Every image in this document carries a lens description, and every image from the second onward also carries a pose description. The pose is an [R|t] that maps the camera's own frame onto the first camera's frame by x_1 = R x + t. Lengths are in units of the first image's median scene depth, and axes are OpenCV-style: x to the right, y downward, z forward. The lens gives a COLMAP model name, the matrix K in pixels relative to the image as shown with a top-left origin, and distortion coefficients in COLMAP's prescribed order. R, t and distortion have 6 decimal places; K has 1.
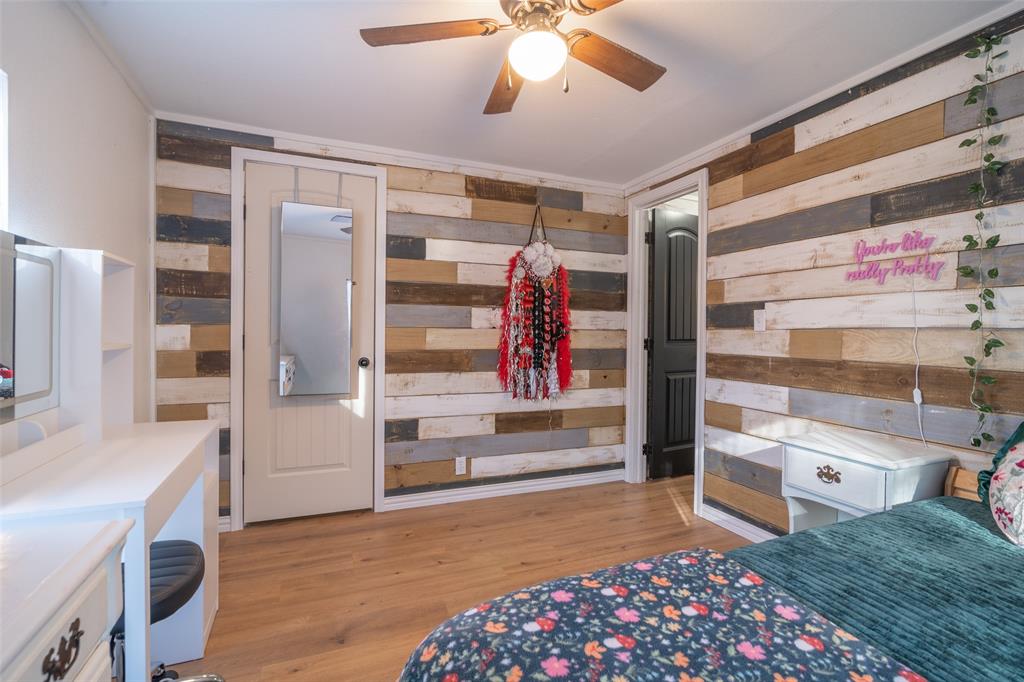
lens RADIAL K [[470.1, 0, 513.5], [0, 470.1, 338.4], [0, 0, 1]] dist [-0.012436, 0.000745]
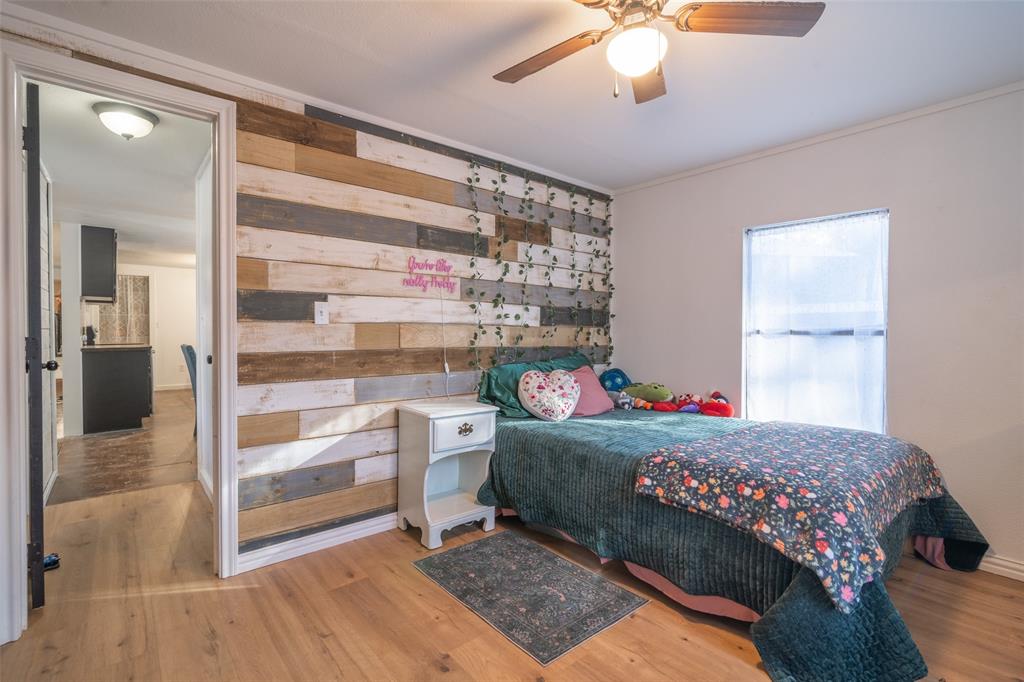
lens RADIAL K [[470.1, 0, 513.5], [0, 470.1, 338.4], [0, 0, 1]] dist [-0.012436, 0.000745]
pose [[-0.306102, -0.027807, 0.951593, -0.556633], [0.006856, 0.999483, 0.031412, -0.016675], [-0.951974, 0.016140, -0.305753, 1.045777]]
